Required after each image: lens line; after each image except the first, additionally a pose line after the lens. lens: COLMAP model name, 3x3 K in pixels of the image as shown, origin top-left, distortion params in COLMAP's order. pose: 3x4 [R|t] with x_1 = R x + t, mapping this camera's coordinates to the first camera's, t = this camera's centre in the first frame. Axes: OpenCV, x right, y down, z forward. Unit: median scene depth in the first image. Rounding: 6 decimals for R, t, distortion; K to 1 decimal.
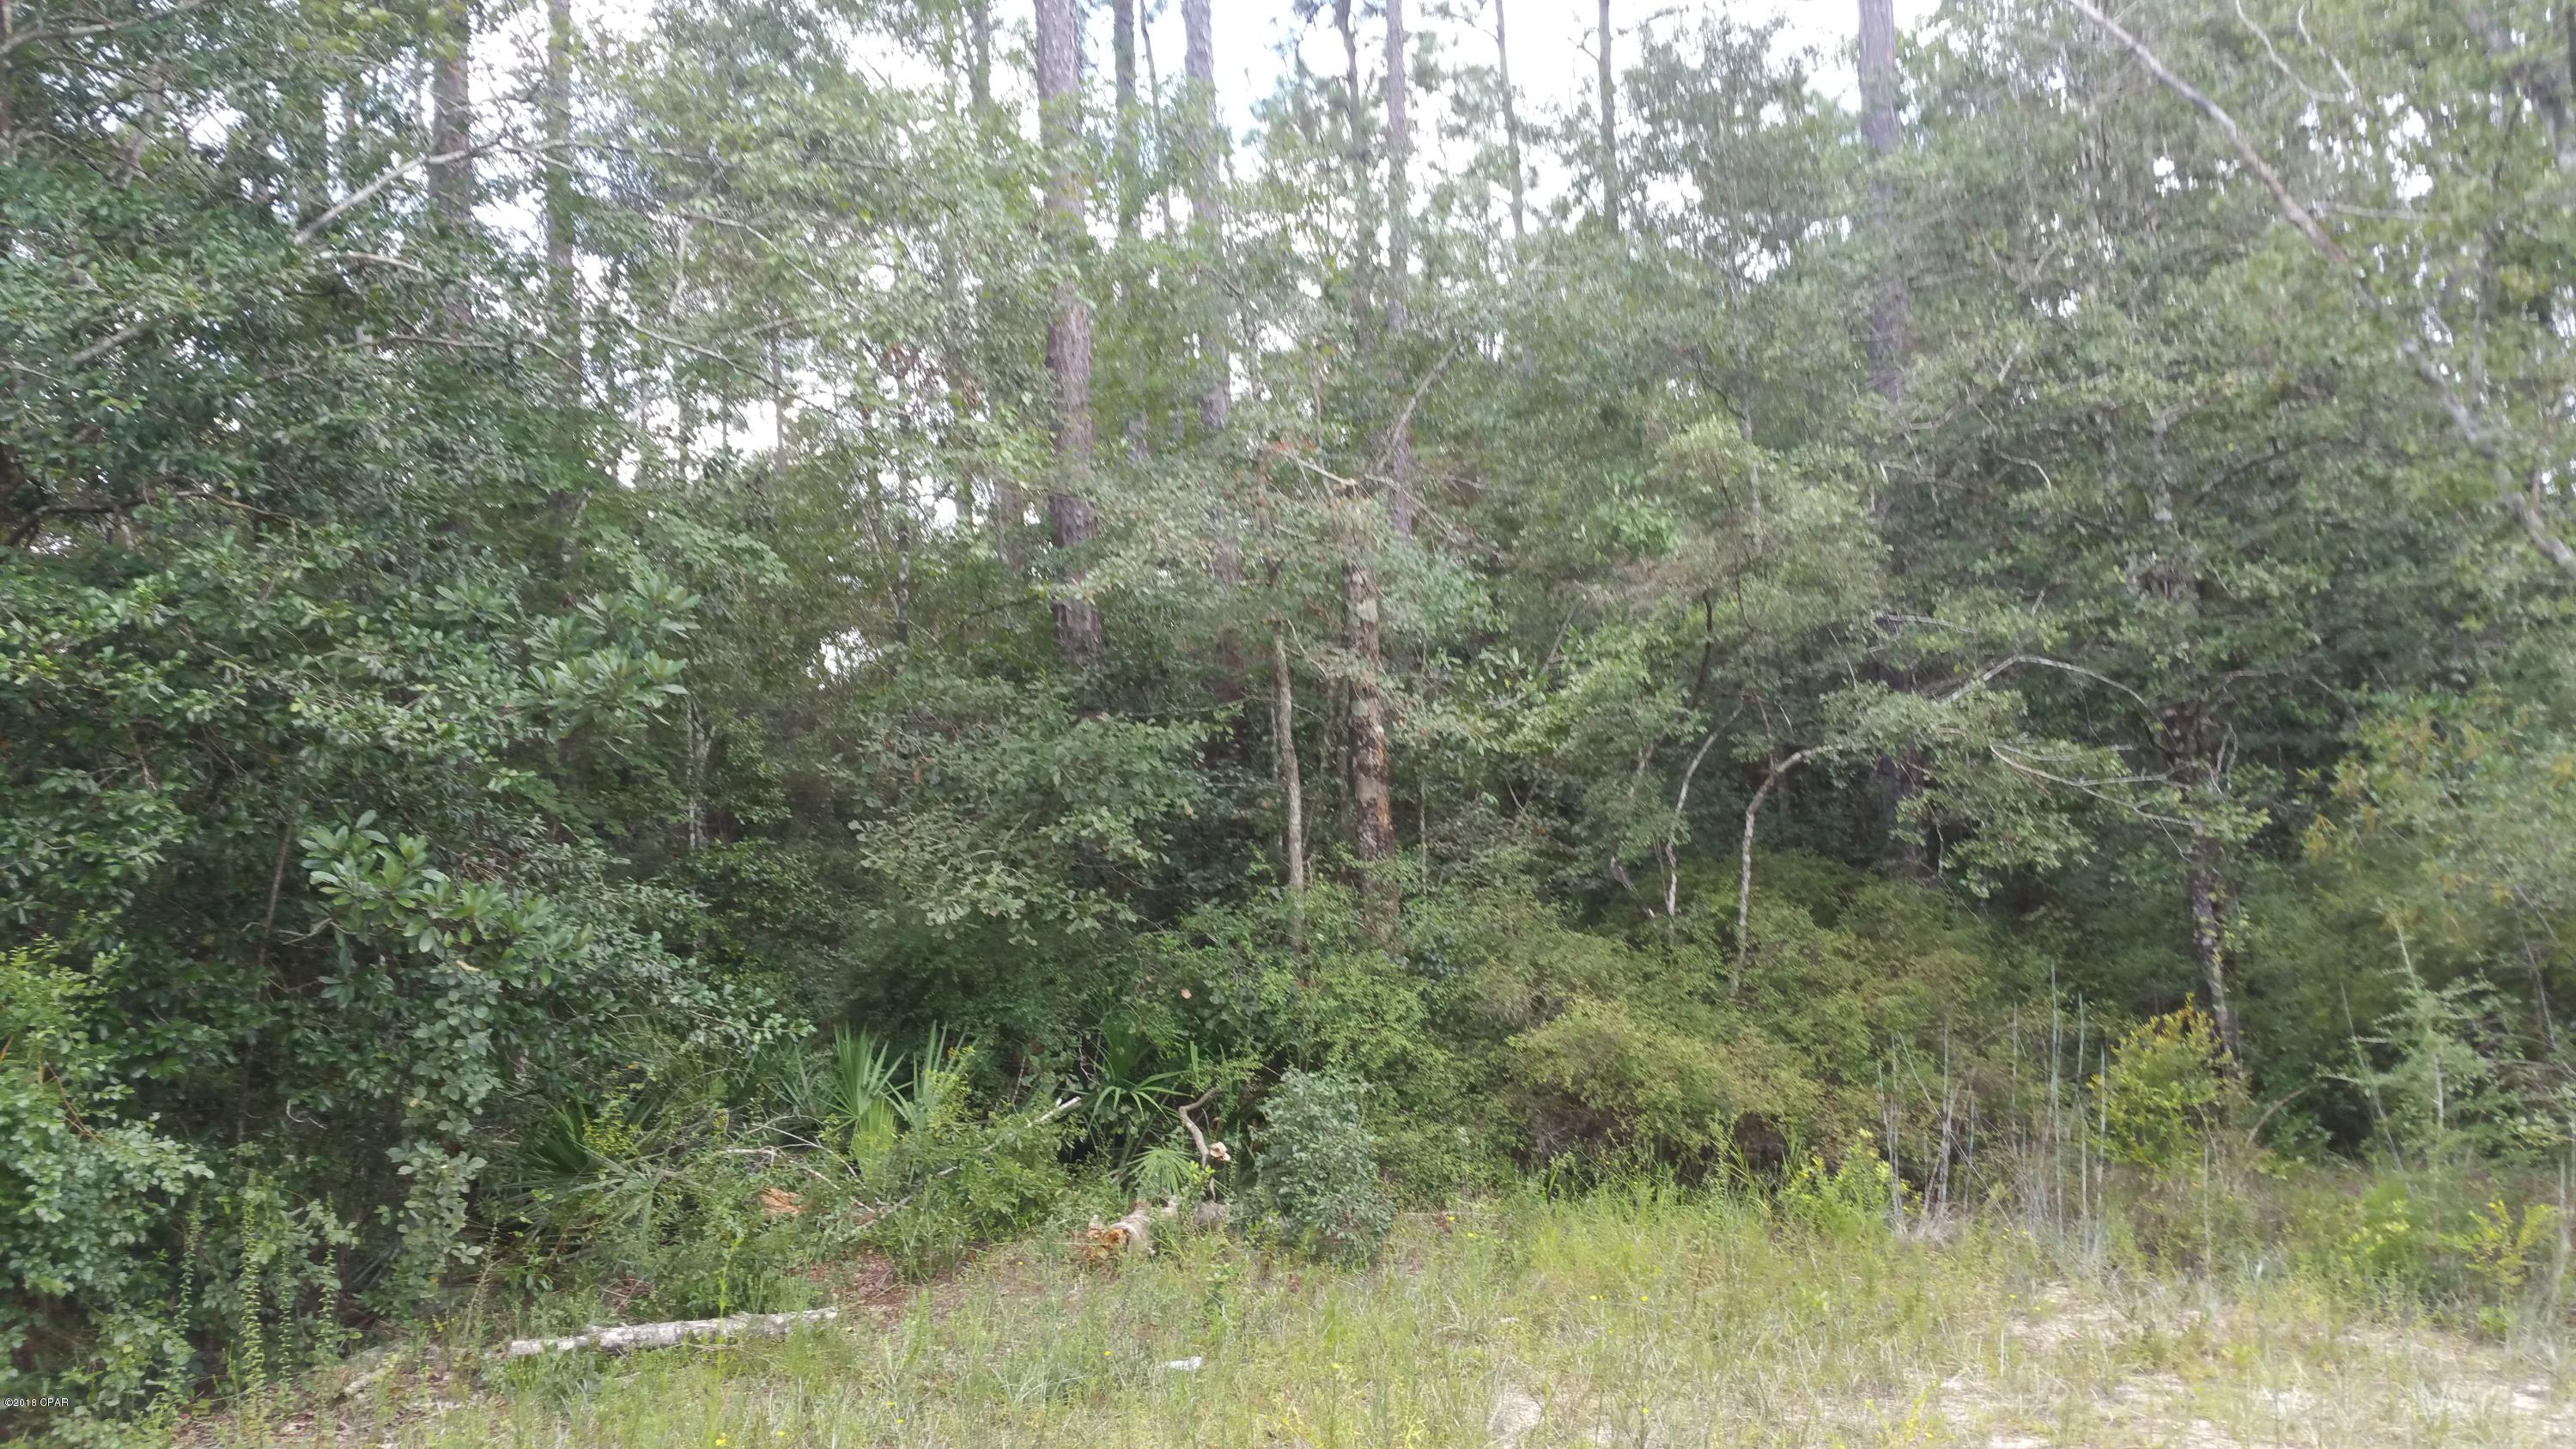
lens RADIAL K [[2105.9, 0, 1297.8], [0, 2105.9, 735.8], [0, 0, 1]] dist [0.099443, -0.152496]
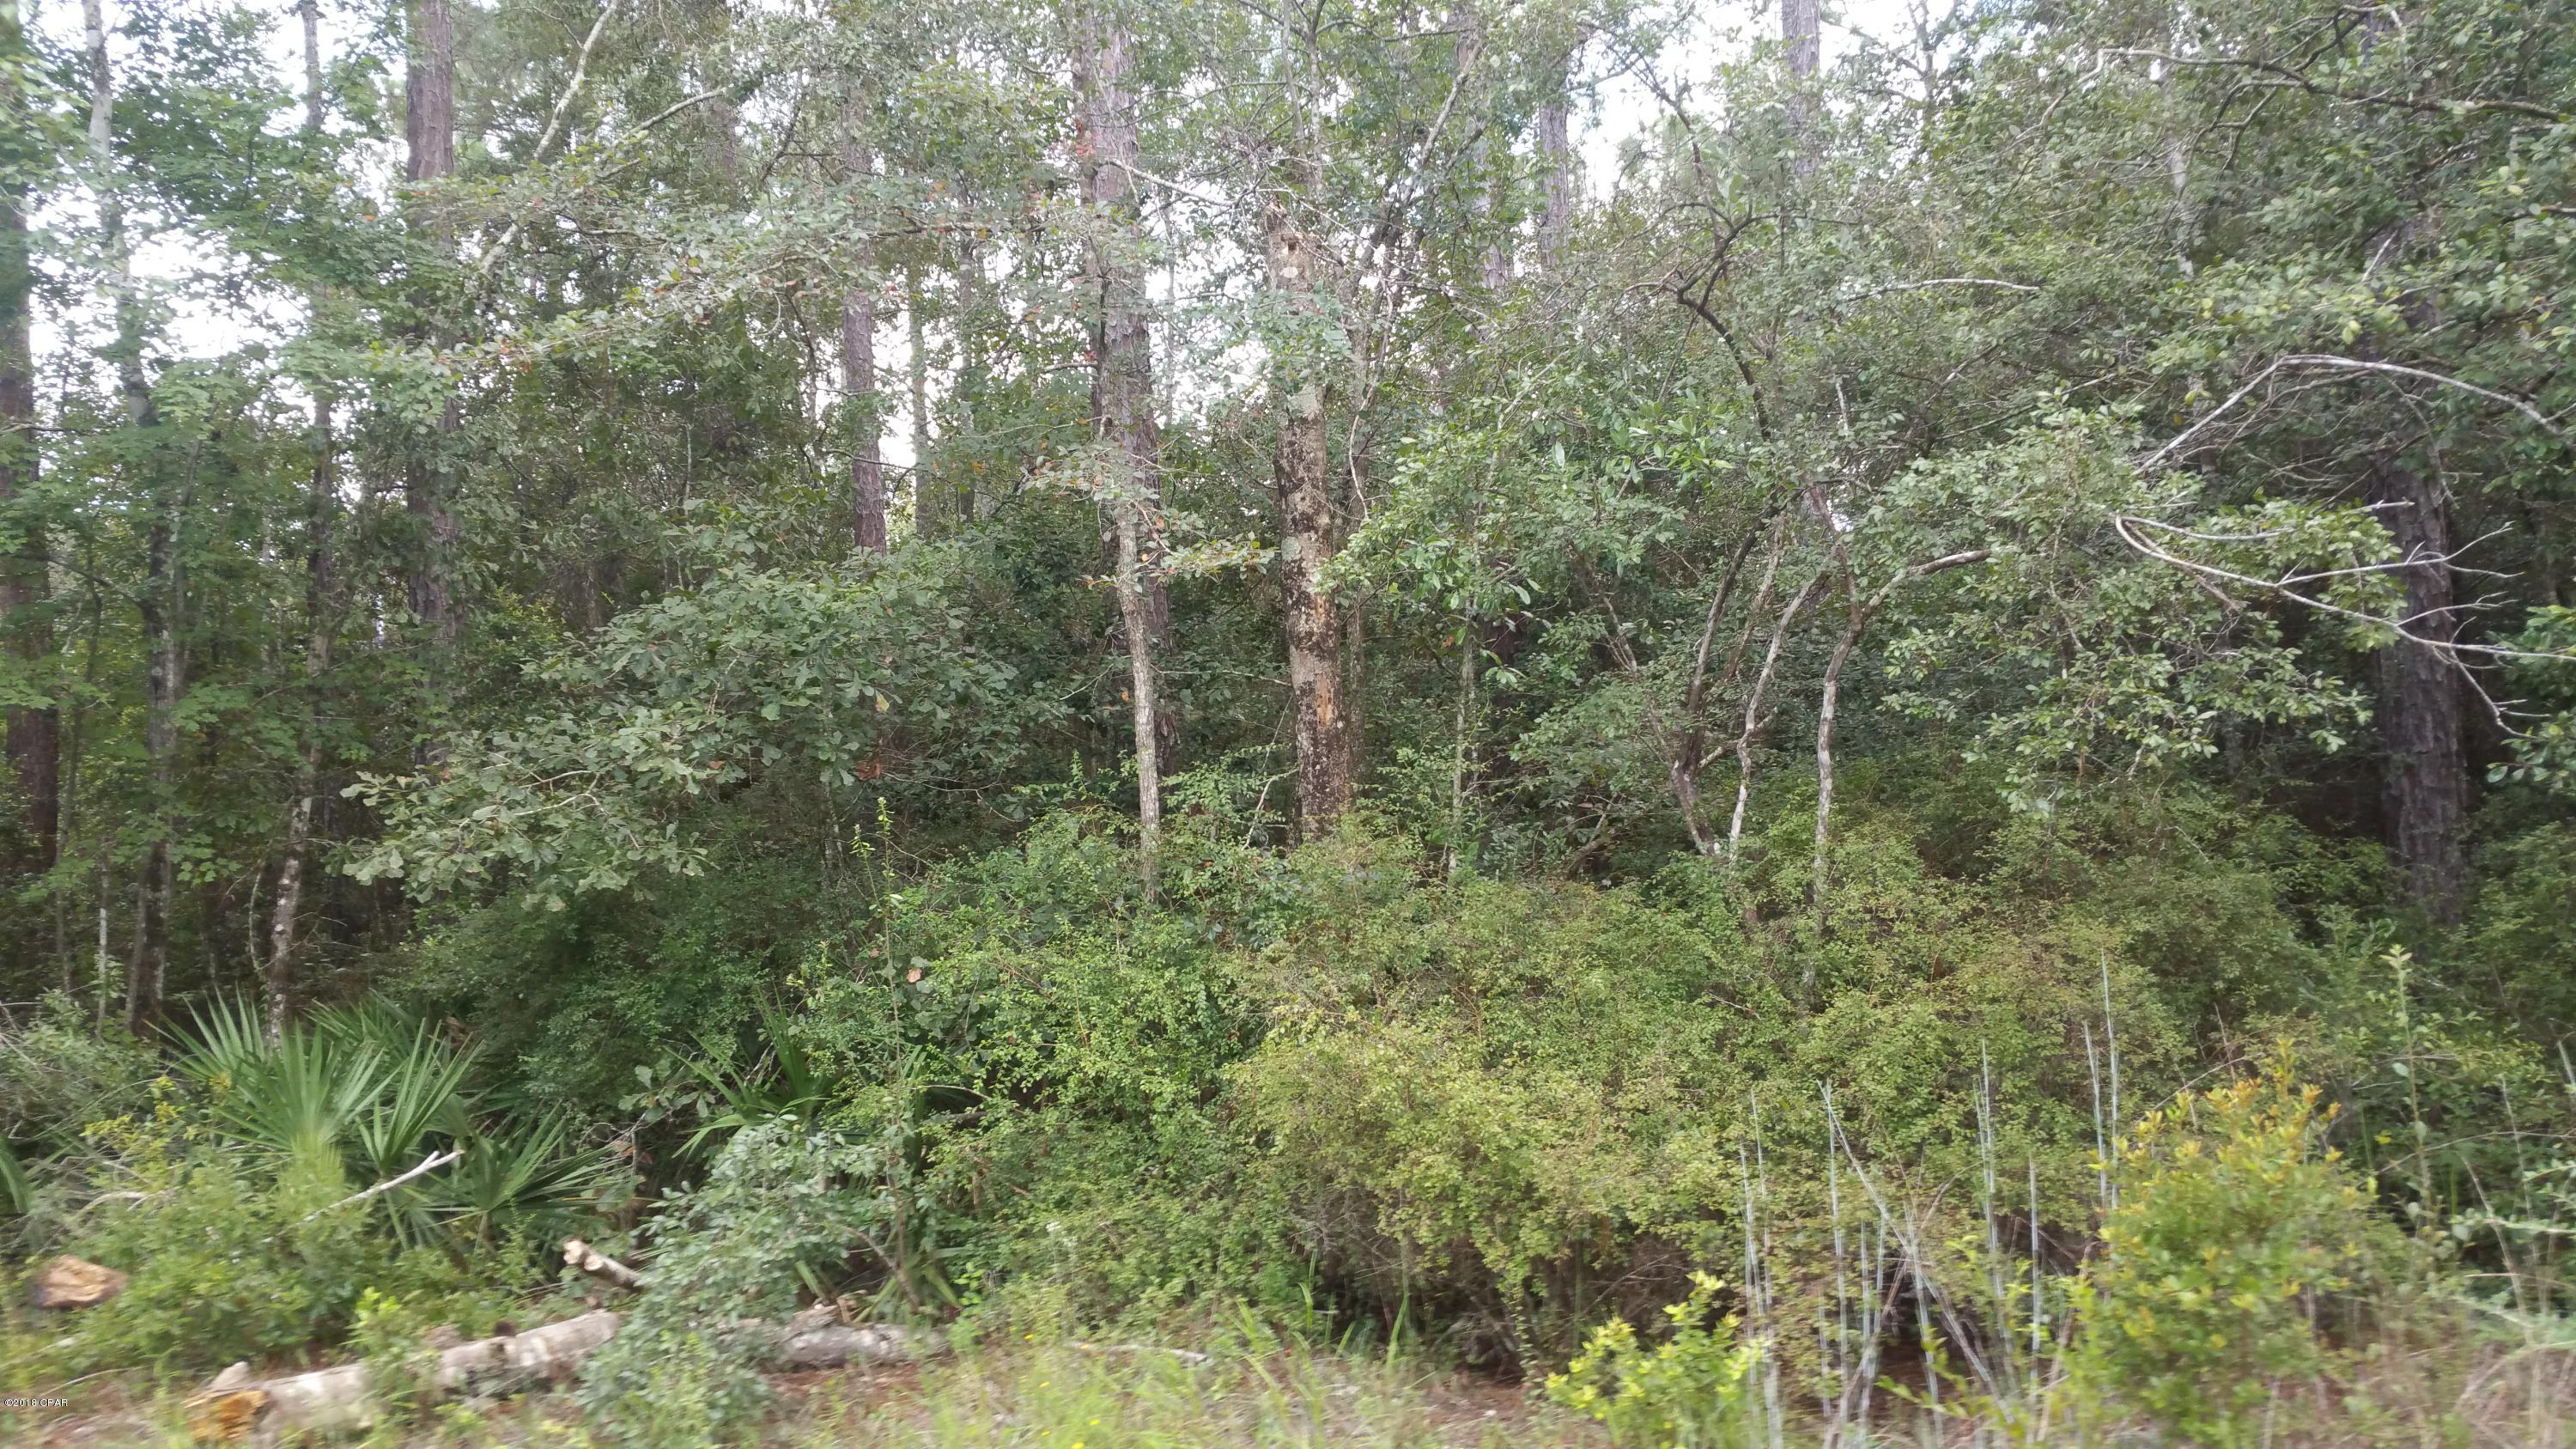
lens RADIAL K [[2105.9, 0, 1281.4], [0, 2105.9, 736.0], [0, 0, 1]] dist [0.099443, -0.152496]
pose [[0.914349, -0.029055, -0.403882, 0.312500], [0.042348, 0.998814, 0.024019, 0.031818], [0.402705, -0.039065, 0.914496, 0.398981]]
